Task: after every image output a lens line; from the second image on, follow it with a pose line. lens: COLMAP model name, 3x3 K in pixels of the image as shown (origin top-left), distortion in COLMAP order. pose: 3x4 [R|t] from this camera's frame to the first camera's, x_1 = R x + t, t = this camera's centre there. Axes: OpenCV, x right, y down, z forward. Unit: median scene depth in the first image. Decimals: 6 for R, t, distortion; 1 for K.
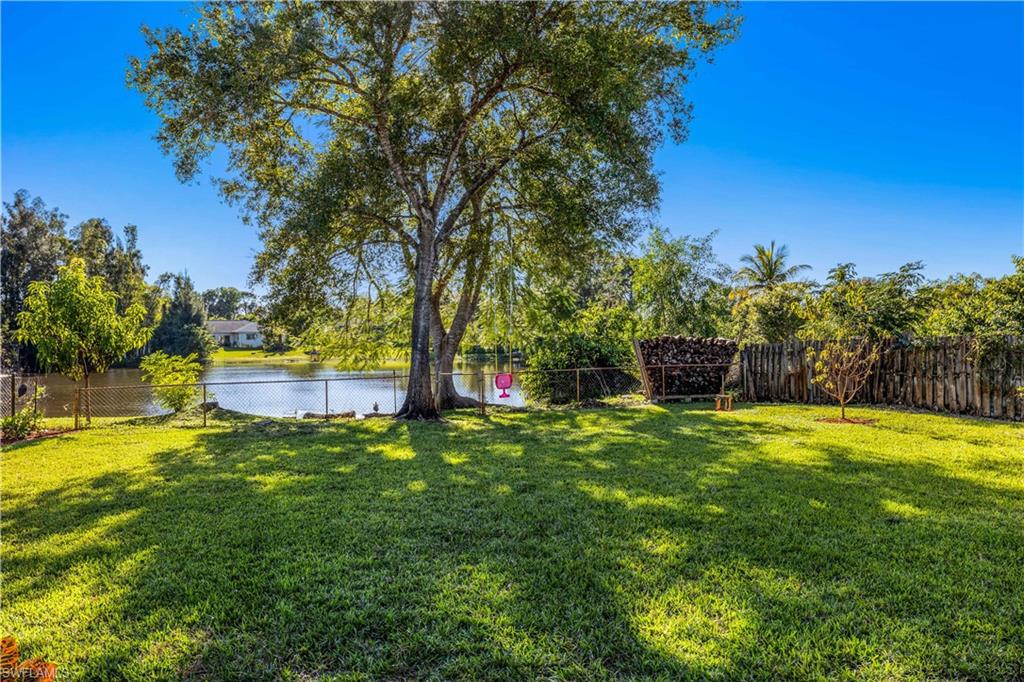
lens RADIAL K [[703.8, 0, 511.4], [0, 703.8, 340.7], [0, 0, 1]] dist [0.003247, 0.000167]
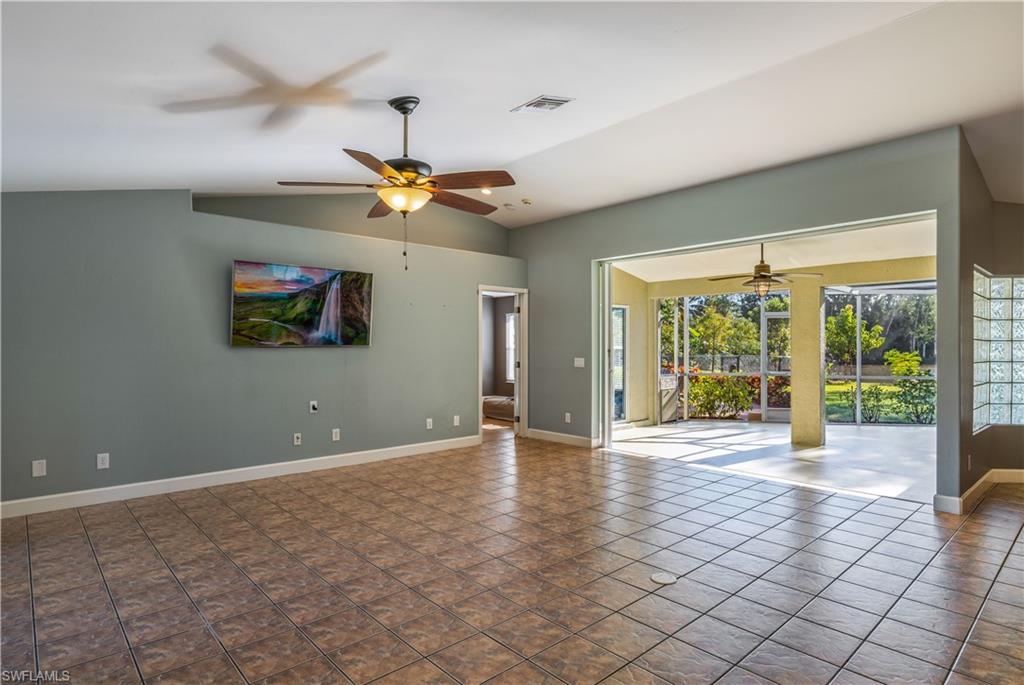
lens RADIAL K [[548.2, 0, 511.4], [0, 548.2, 343.6], [0, 0, 1]] dist [-0.003647, 0.001294]
pose [[0.389161, 0.007716, -0.921137, 0.439495], [-0.007492, 0.999958, 0.005211, -0.000550], [0.921139, 0.004873, 0.389202, -0.500498]]
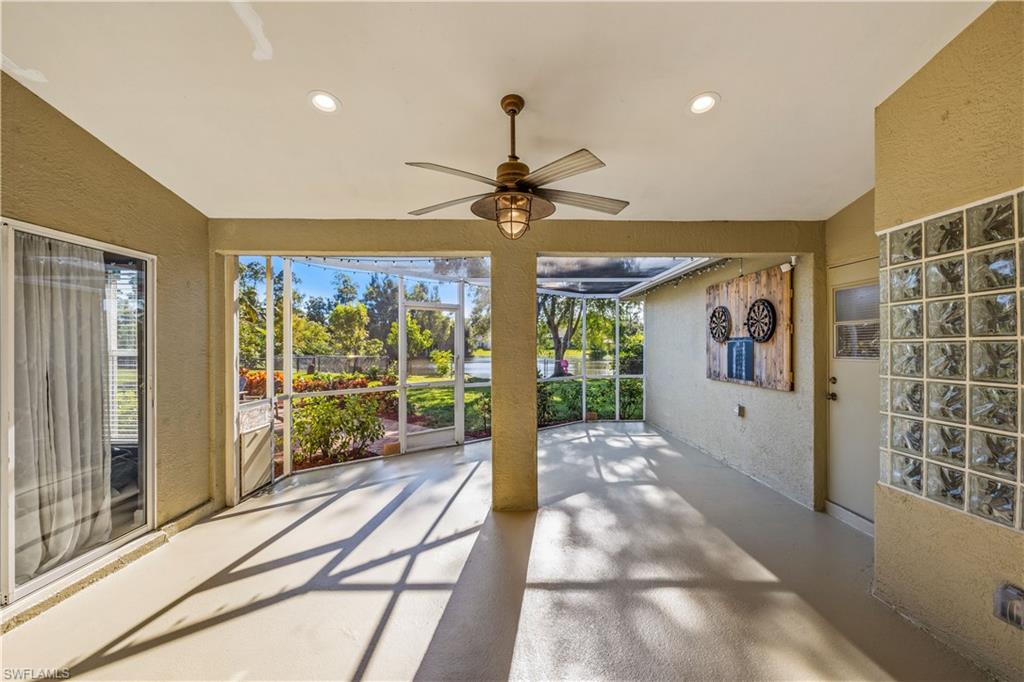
lens RADIAL K [[433.0, 0, 508.5], [0, 433.0, 346.8], [0, 0, 1]] dist [0.010506, -0.001162]
pose [[0.944616, 0.011595, -0.327973, 0.227830], [-0.011311, 0.999932, 0.002773, 0.000109], [0.327983, 0.001091, 0.944683, -0.339308]]
